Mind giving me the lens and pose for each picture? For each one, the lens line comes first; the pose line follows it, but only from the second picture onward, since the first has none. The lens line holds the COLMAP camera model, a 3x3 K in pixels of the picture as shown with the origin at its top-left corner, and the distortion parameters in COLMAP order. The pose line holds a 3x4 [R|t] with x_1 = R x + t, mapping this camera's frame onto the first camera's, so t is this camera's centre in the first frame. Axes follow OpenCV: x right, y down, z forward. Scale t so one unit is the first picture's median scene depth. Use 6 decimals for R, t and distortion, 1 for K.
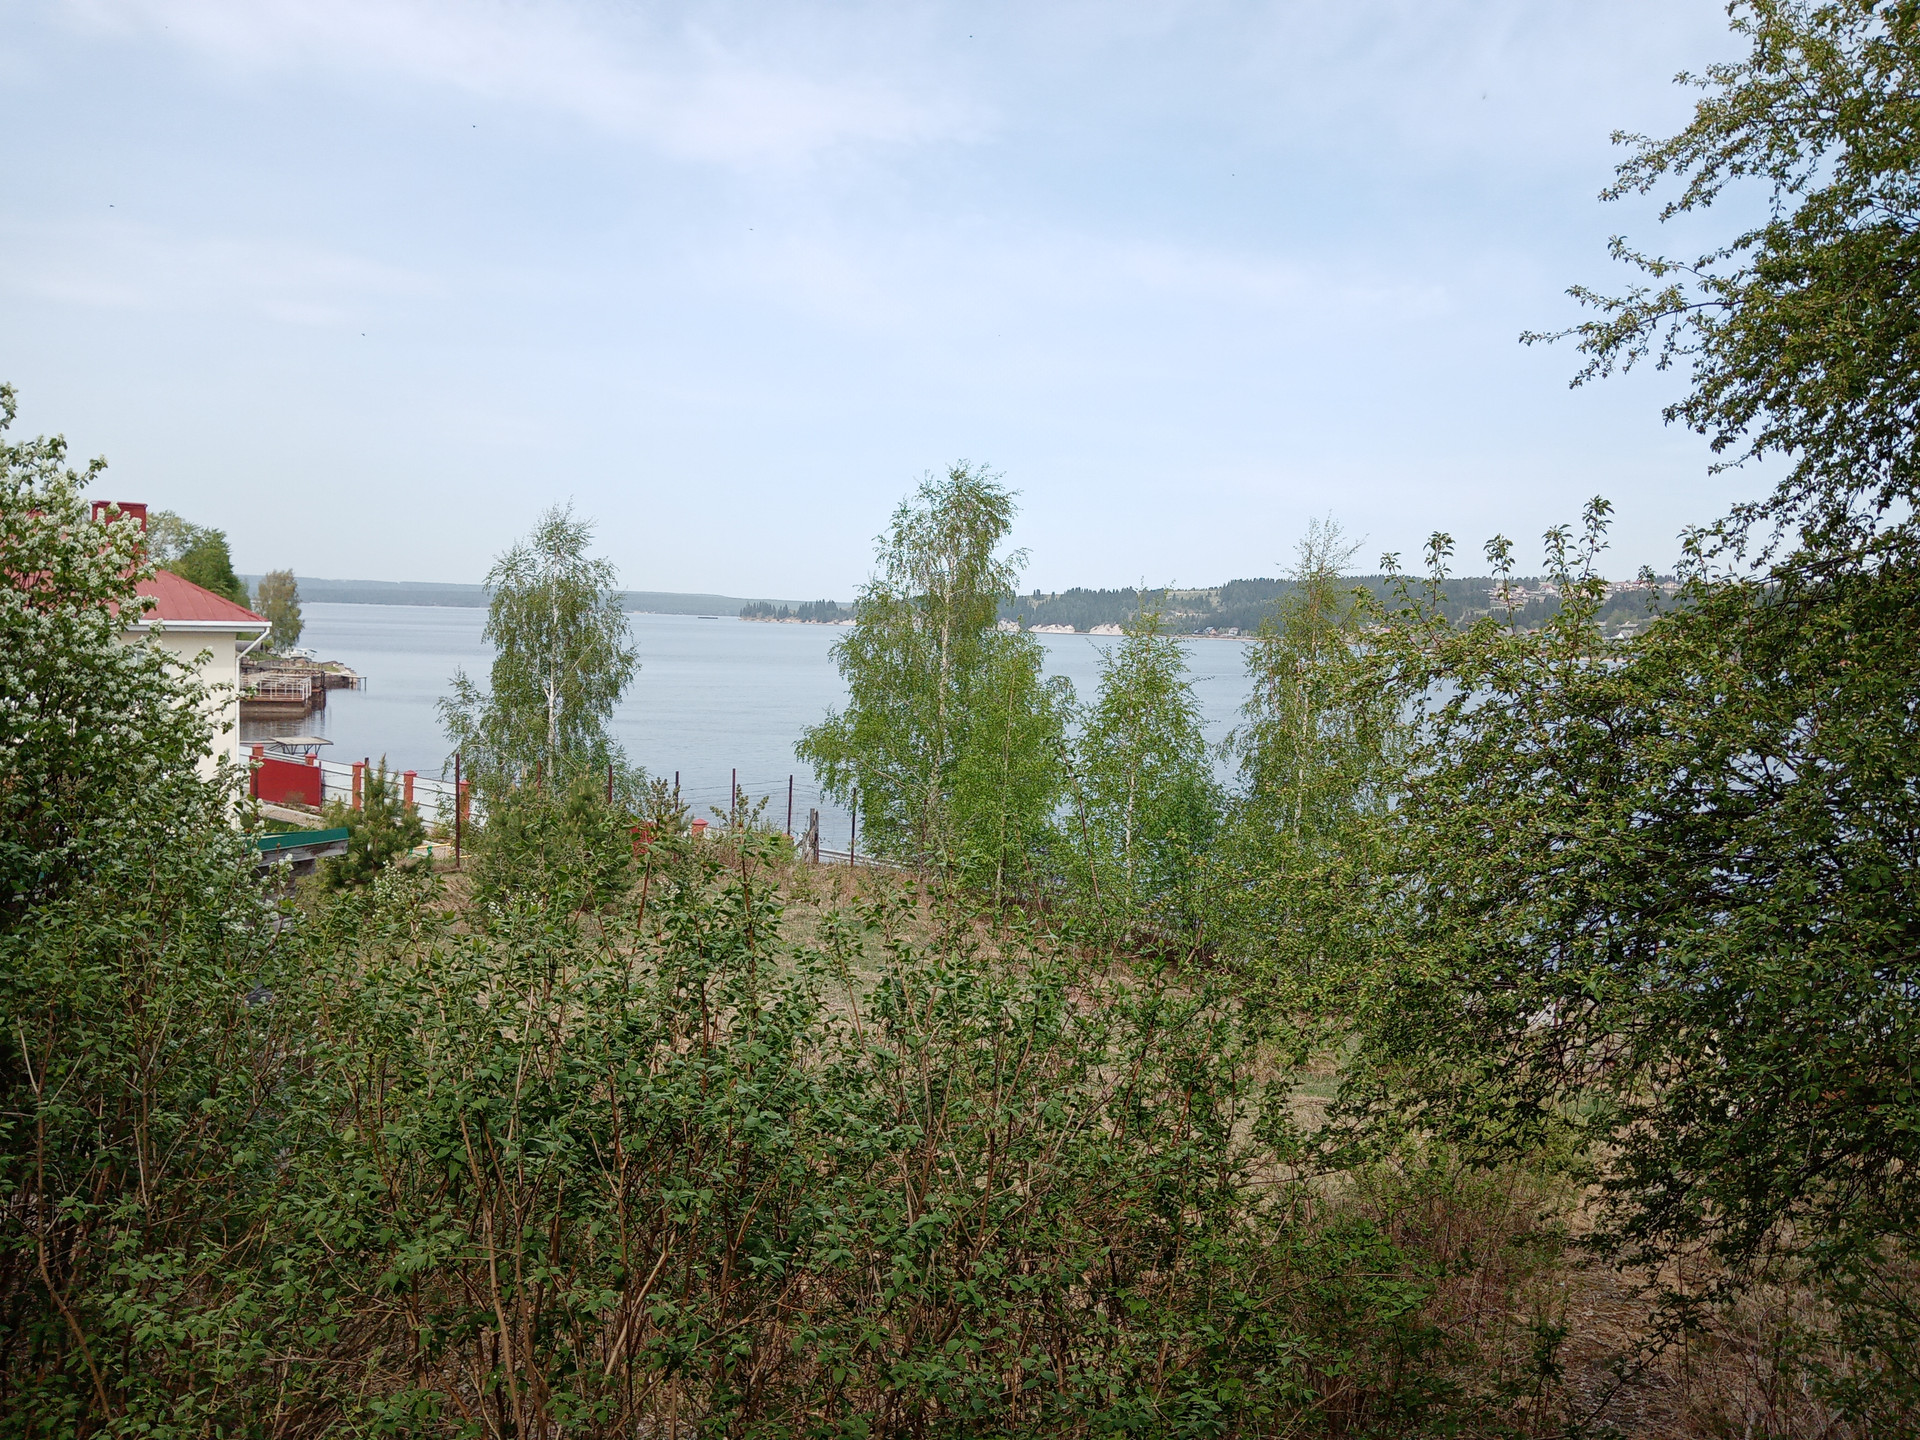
lens RADIAL K [[1442.5, 0, 960.0], [0, 1442.5, 720.0], [0, 0, 1]] dist [0.024484, 0.001140]
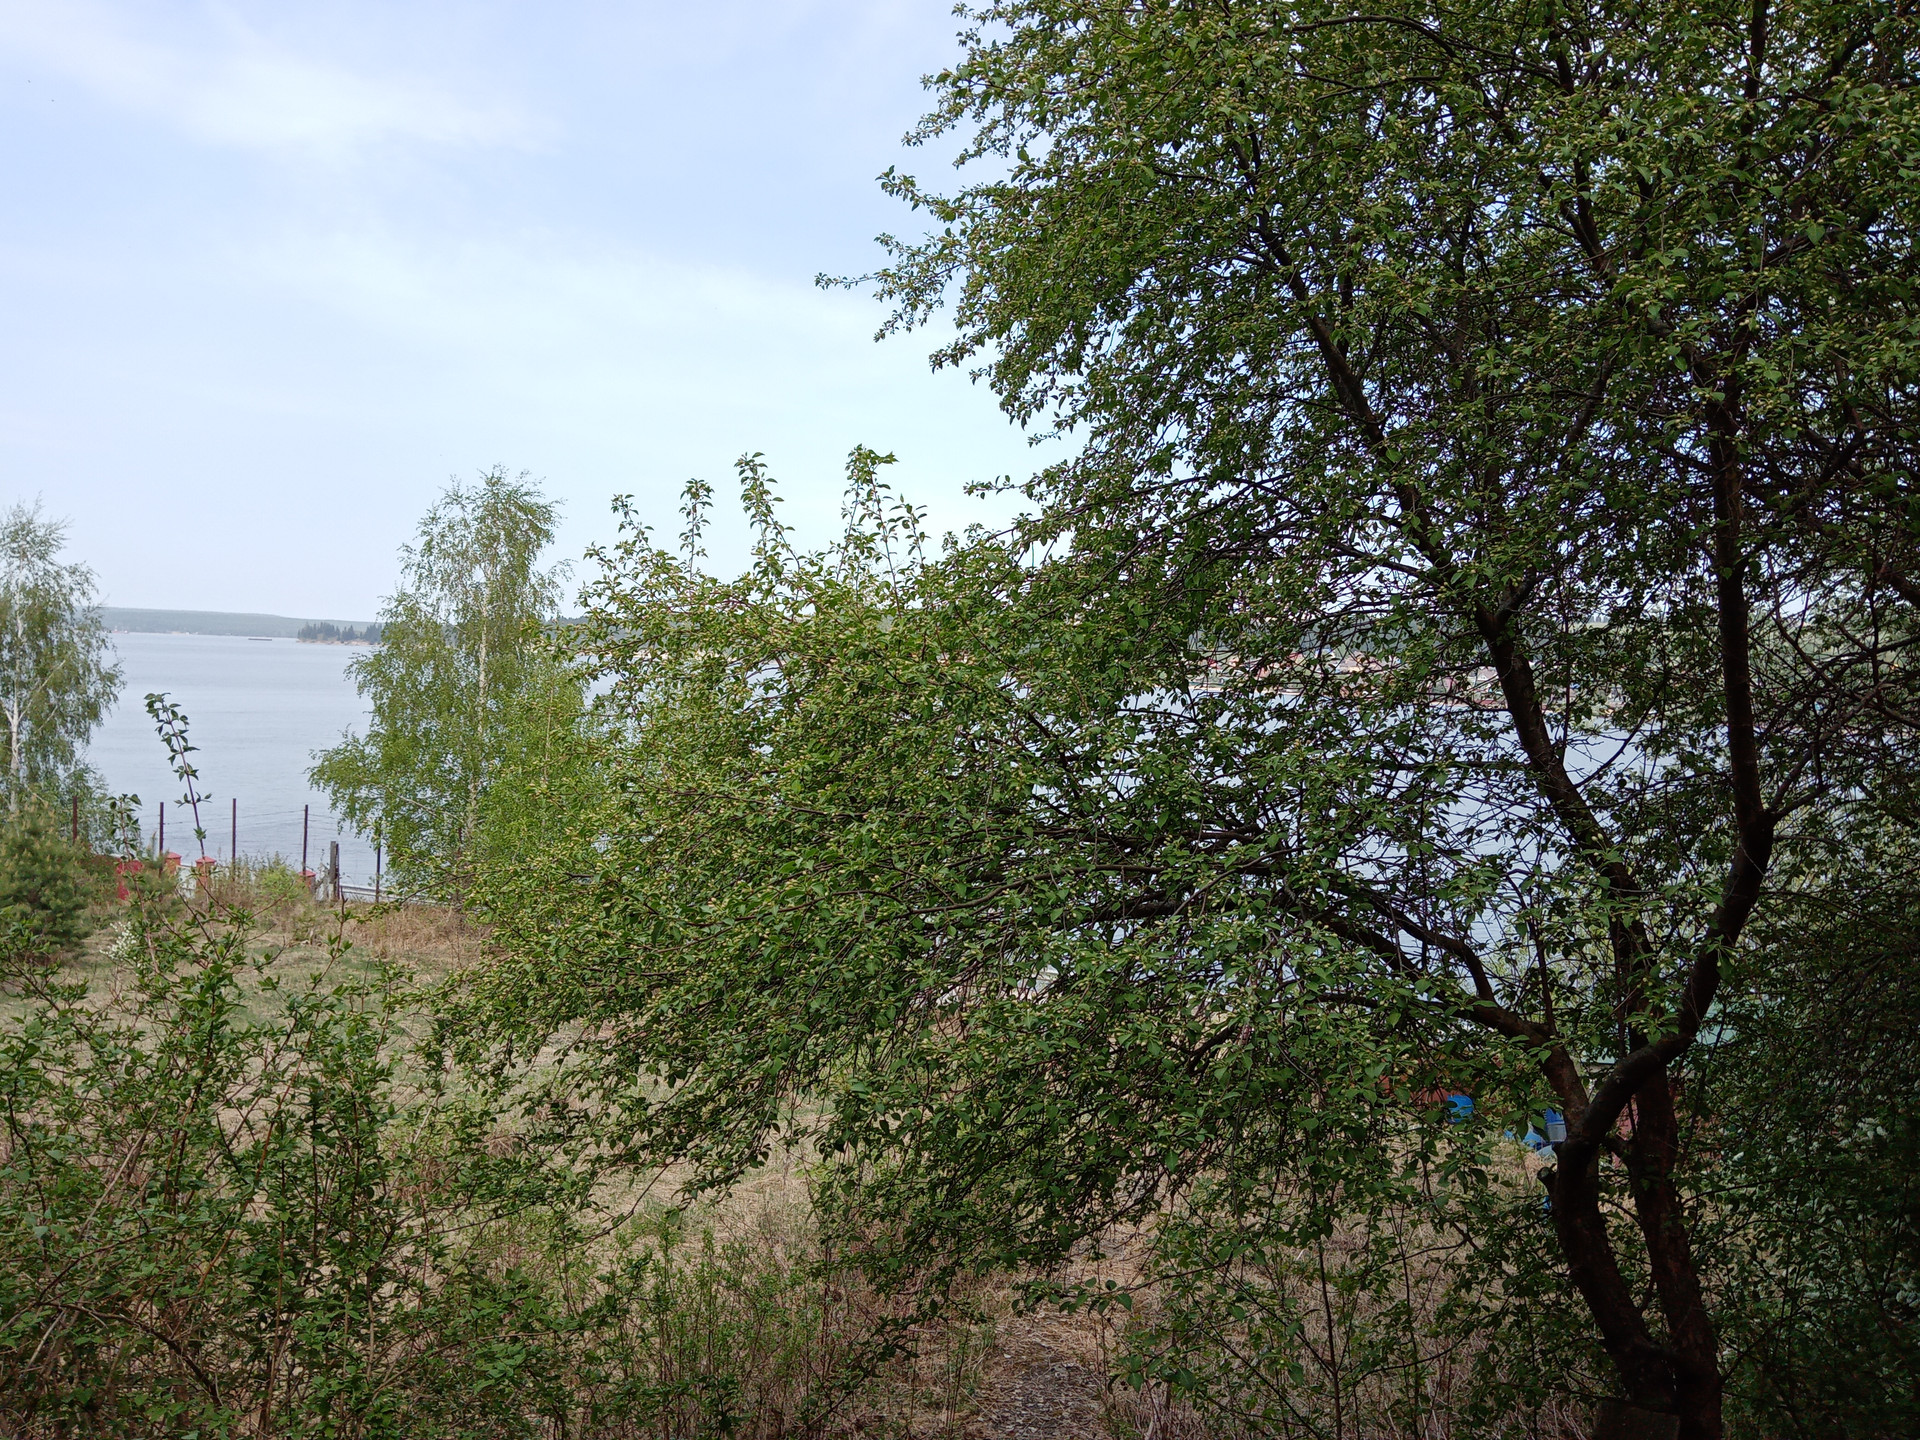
lens RADIAL K [[1470.9, 0, 899.7], [0, 1470.9, 708.0], [0, 0, 1]] dist [-0.001433, -0.001842]
pose [[0.973718, -0.005797, 0.227684, 0.036221], [0.011900, 0.999605, -0.025443, 0.005419], [-0.227447, 0.027484, 0.973403, 0.012940]]
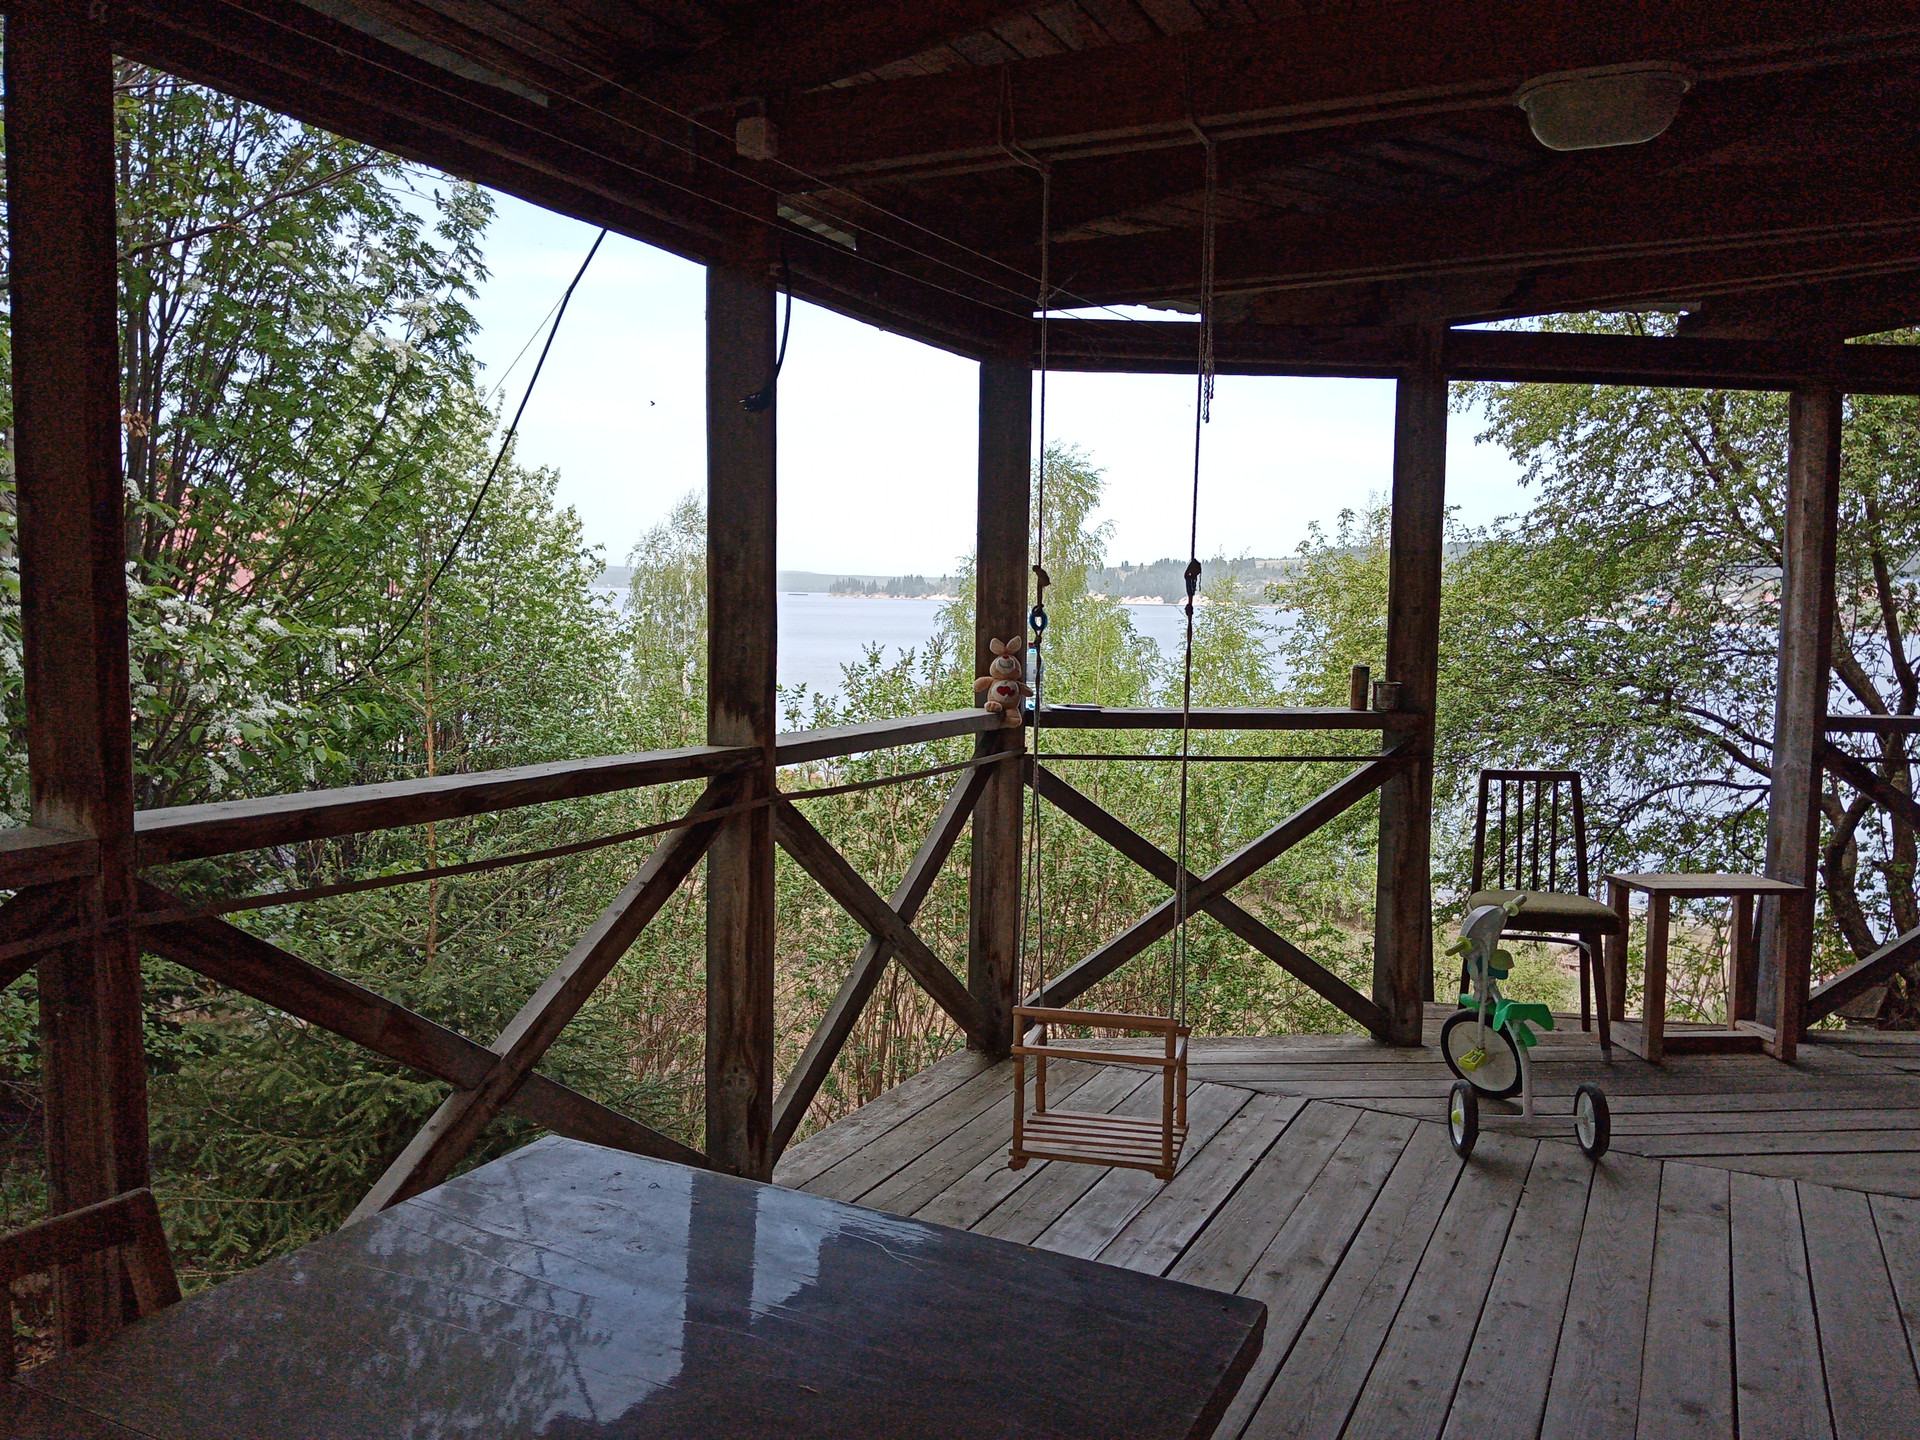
lens RADIAL K [[1470.9, 0, 899.7], [0, 1470.9, 708.0], [0, 0, 1]] dist [-0.001433, -0.001842]
pose [[0.995018, -0.005742, -0.099525, -0.005115], [0.006458, 0.999956, 0.006871, 0.014536], [0.099481, -0.007479, 0.995011, -0.124849]]
